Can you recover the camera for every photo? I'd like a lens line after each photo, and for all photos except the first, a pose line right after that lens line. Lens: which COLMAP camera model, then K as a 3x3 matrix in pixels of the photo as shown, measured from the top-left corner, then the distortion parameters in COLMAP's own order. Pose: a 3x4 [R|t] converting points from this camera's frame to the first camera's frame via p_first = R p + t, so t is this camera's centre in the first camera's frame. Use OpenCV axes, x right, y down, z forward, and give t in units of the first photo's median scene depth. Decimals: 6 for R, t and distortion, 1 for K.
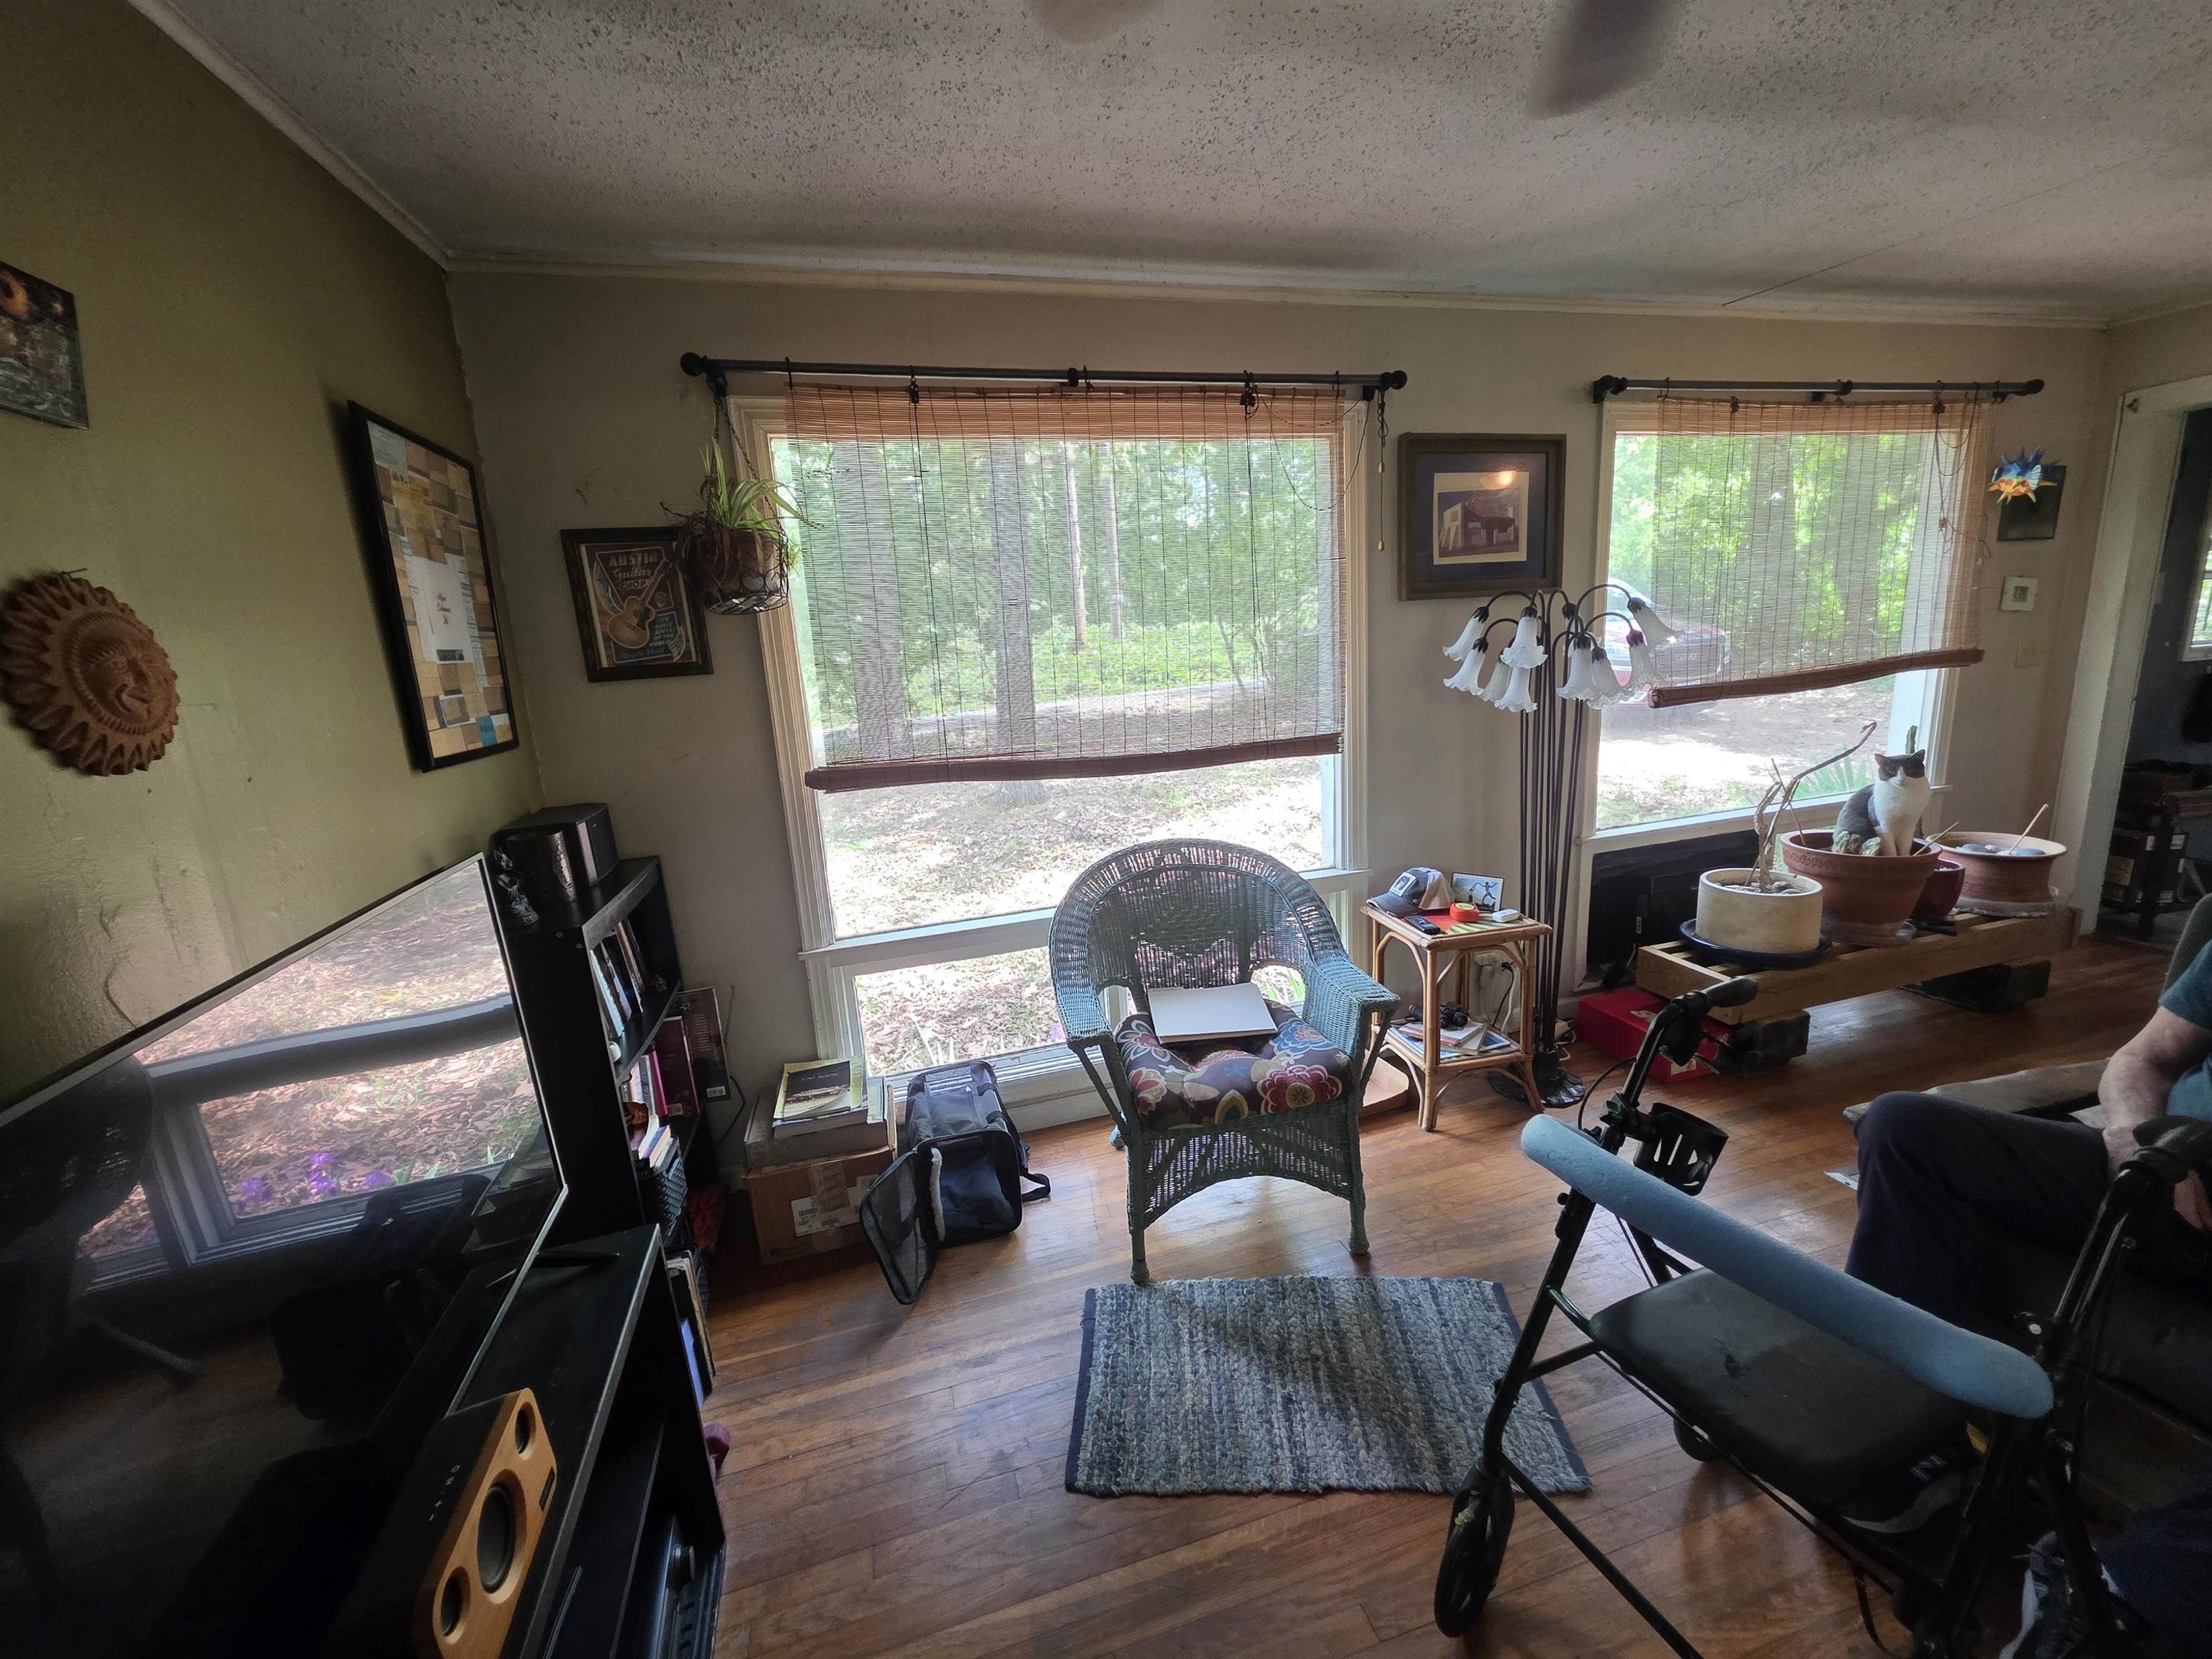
lens RADIAL K [[888.3, 0, 1117.2], [0, 888.3, 830.0], [0, 0, 1]] dist [0.001984, 0.000185]
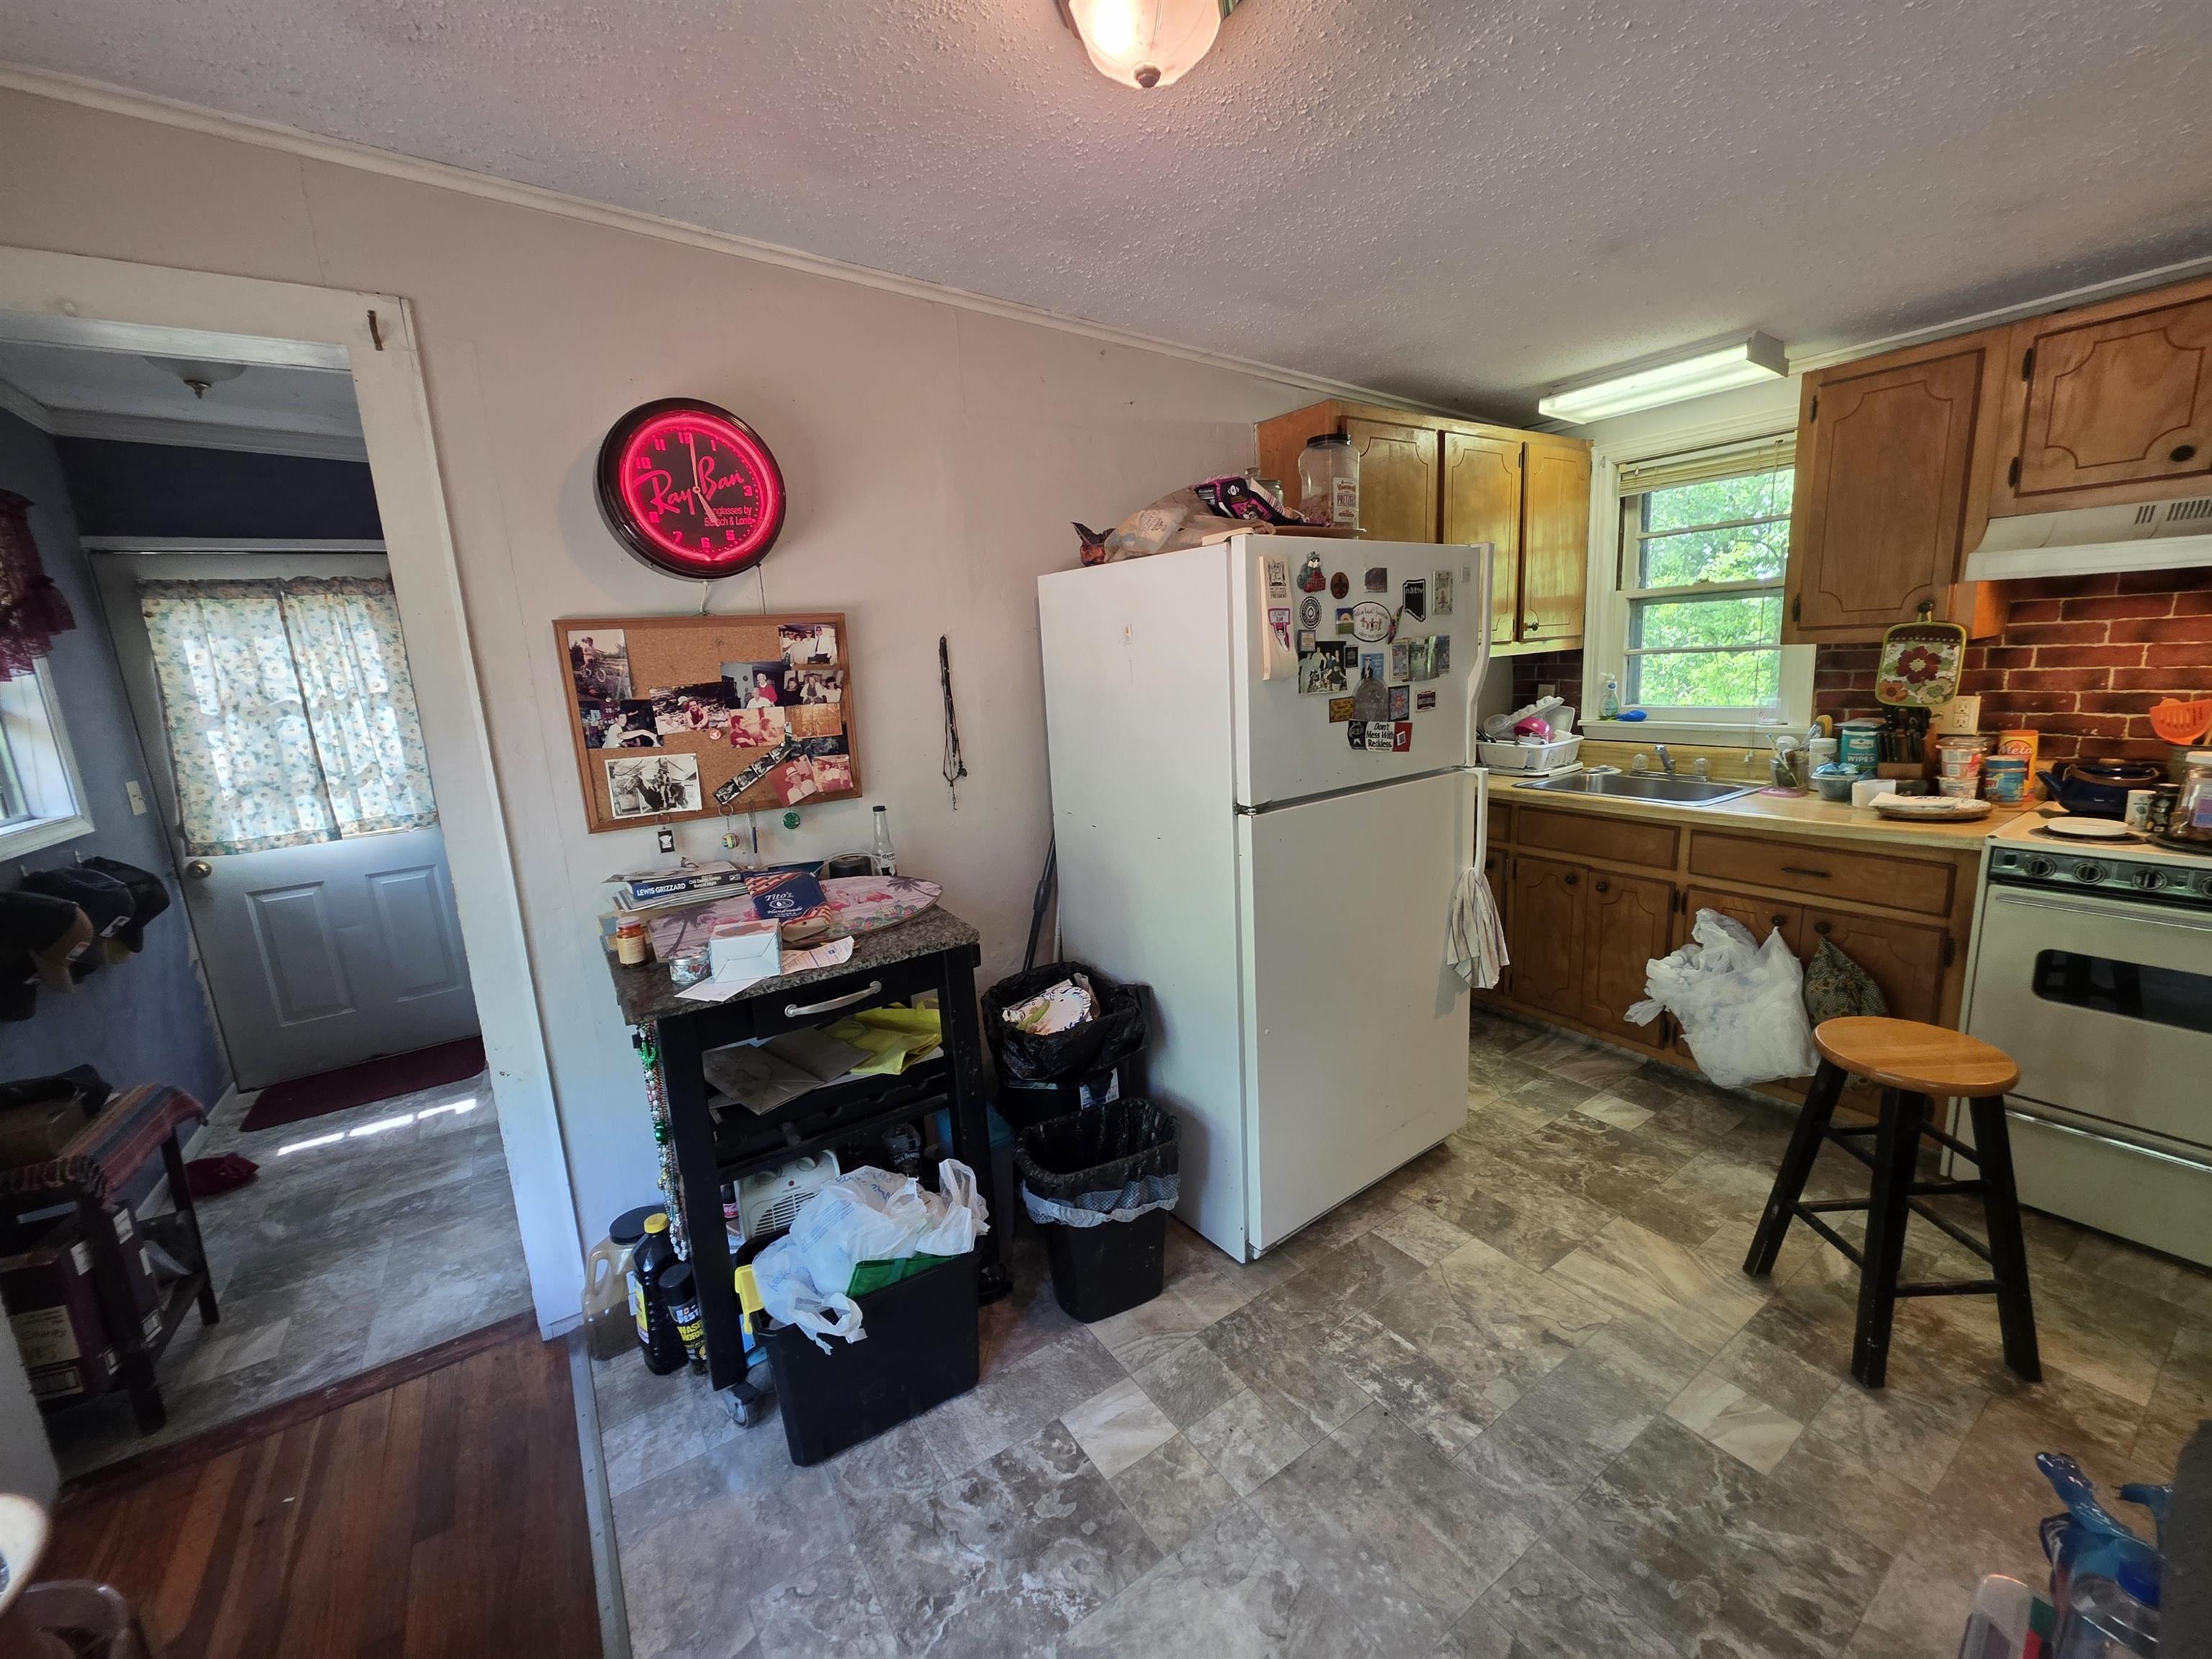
lens RADIAL K [[888.5, 0, 1120.5], [0, 888.5, 824.0], [0, 0, 1]] dist [0.002230, -0.001160]
pose [[-0.316846, -0.101943, 0.942982, 0.829133], [0.266350, 0.944638, 0.191617, -0.220819], [-0.910311, 0.311876, -0.272152, 0.819499]]
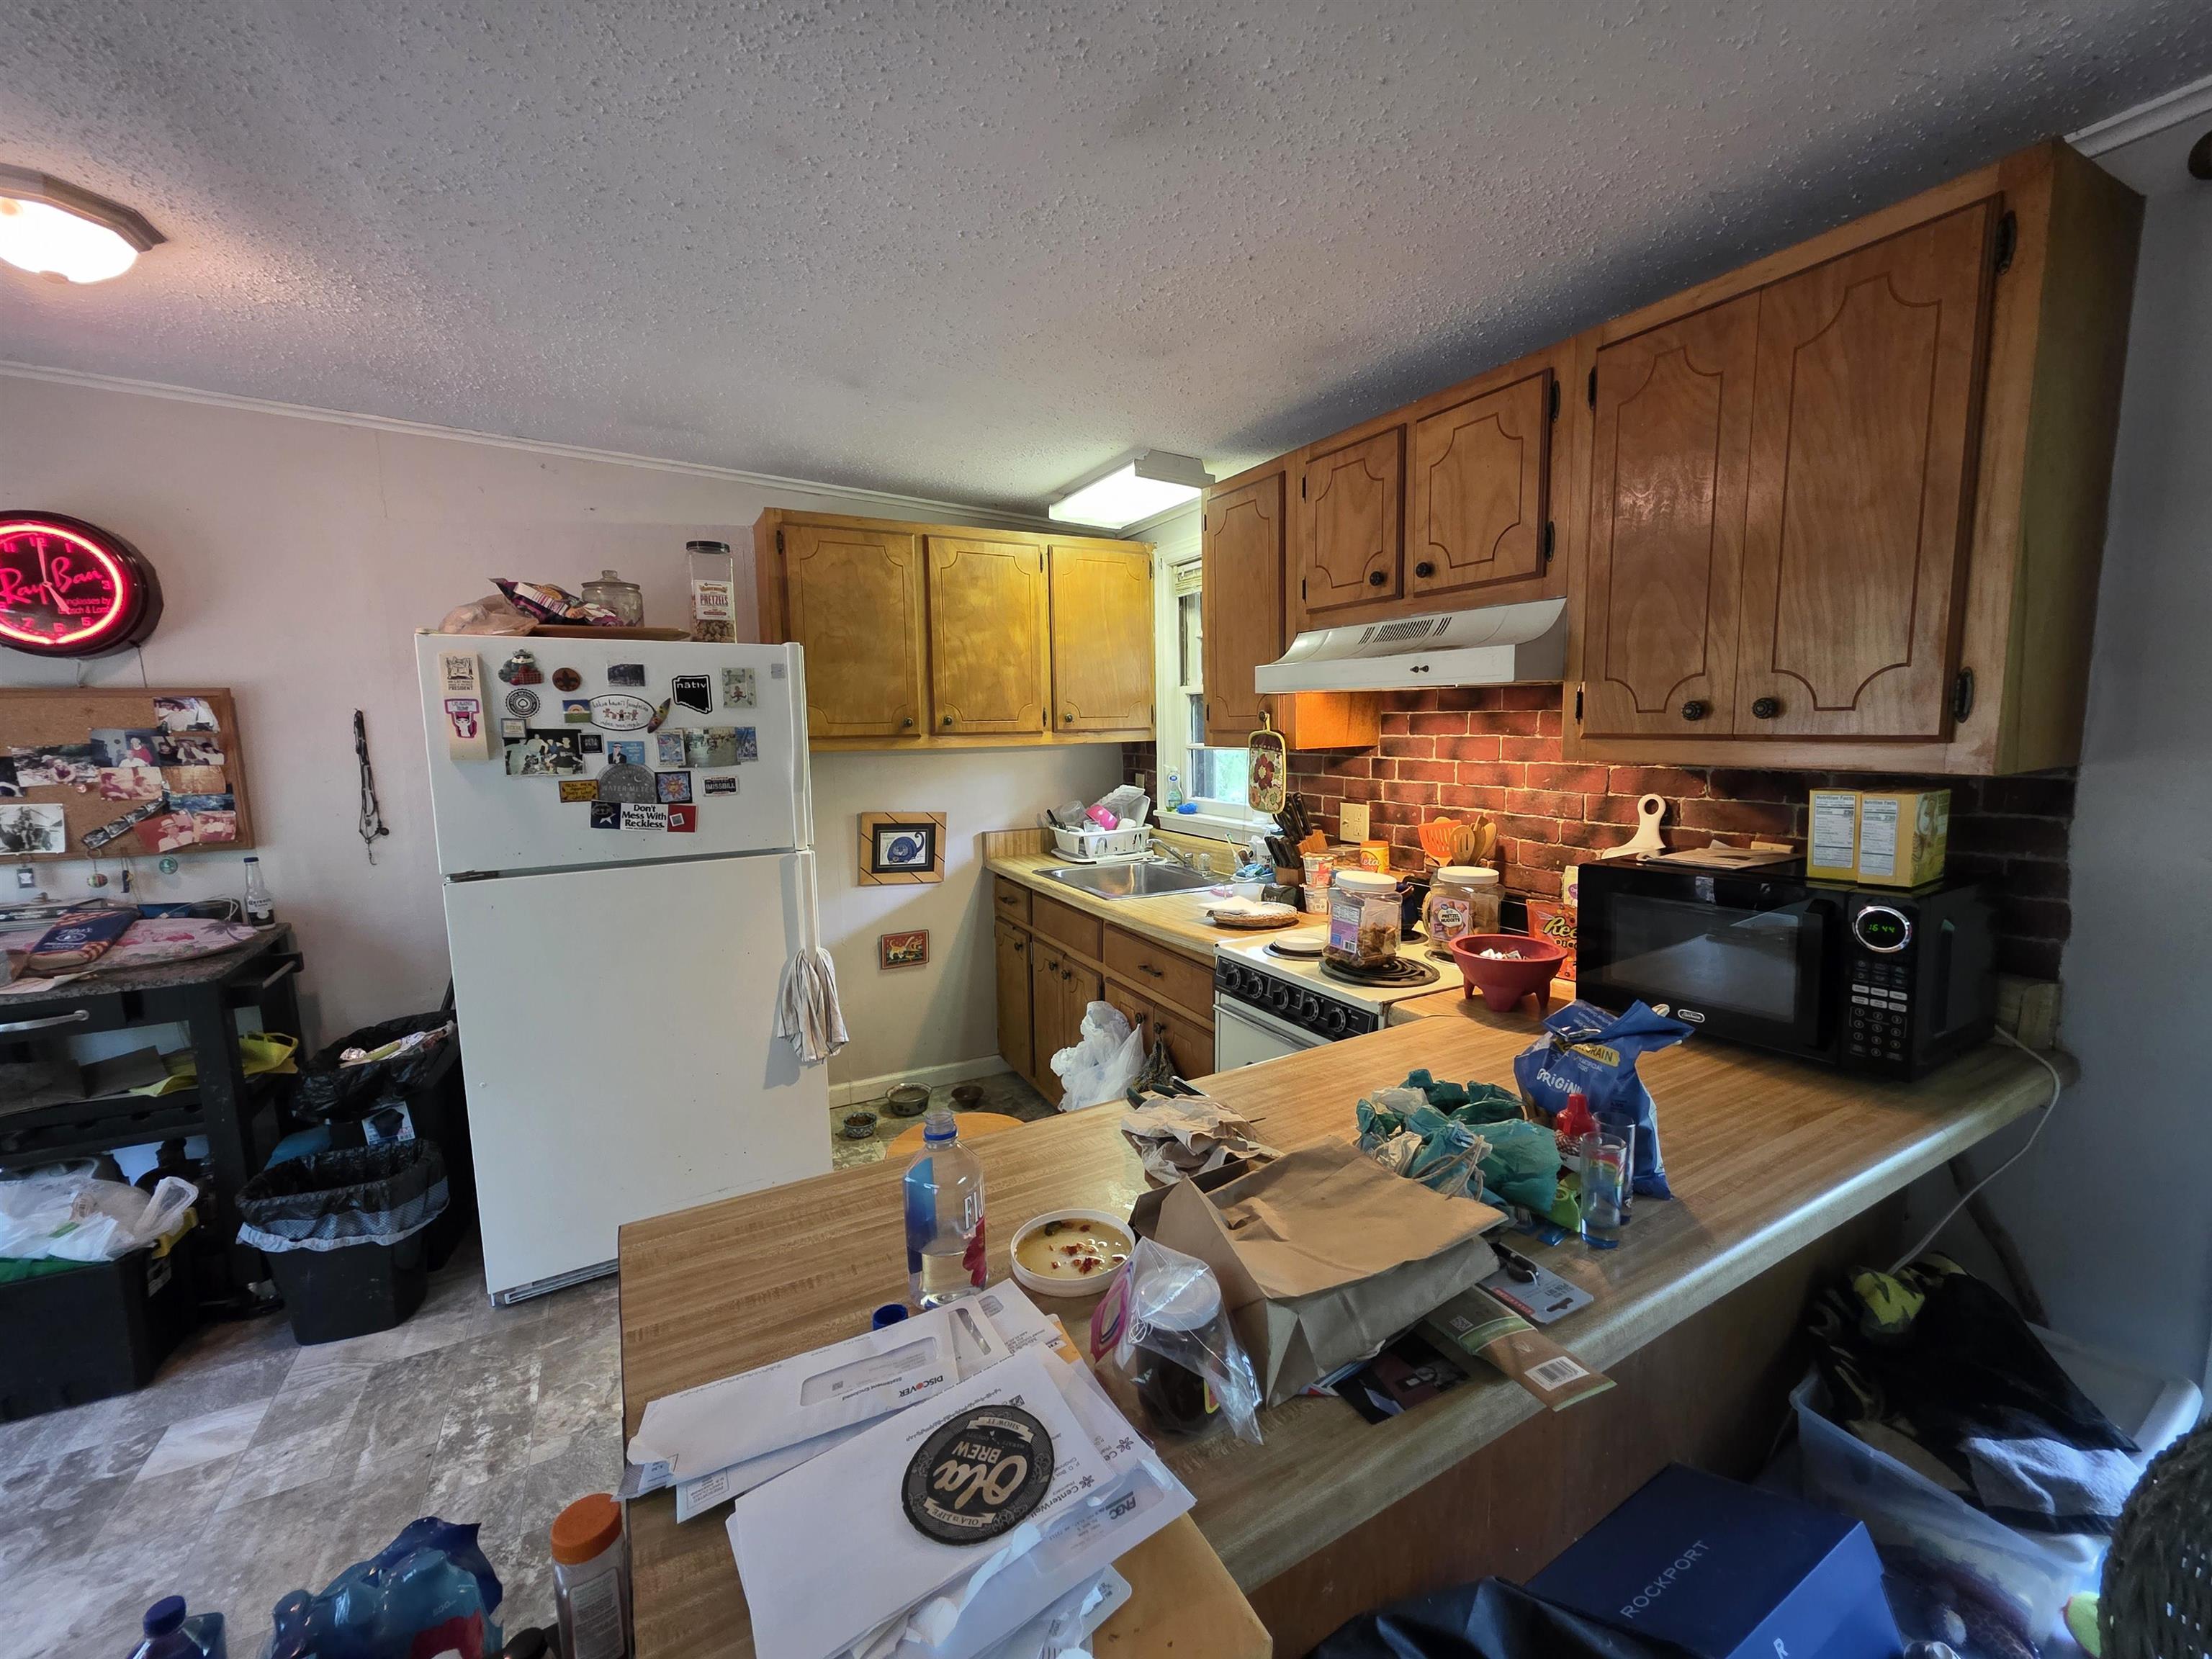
lens RADIAL K [[885.0, 0, 1114.1], [0, 885.0, 828.2], [0, 0, 1]] dist [0.000891, -0.000314]
pose [[-0.215325, -0.050725, 0.975224, 0.563256], [0.230899, 0.967688, 0.101315, -0.041768], [-0.948852, 0.246994, -0.196655, 0.062958]]
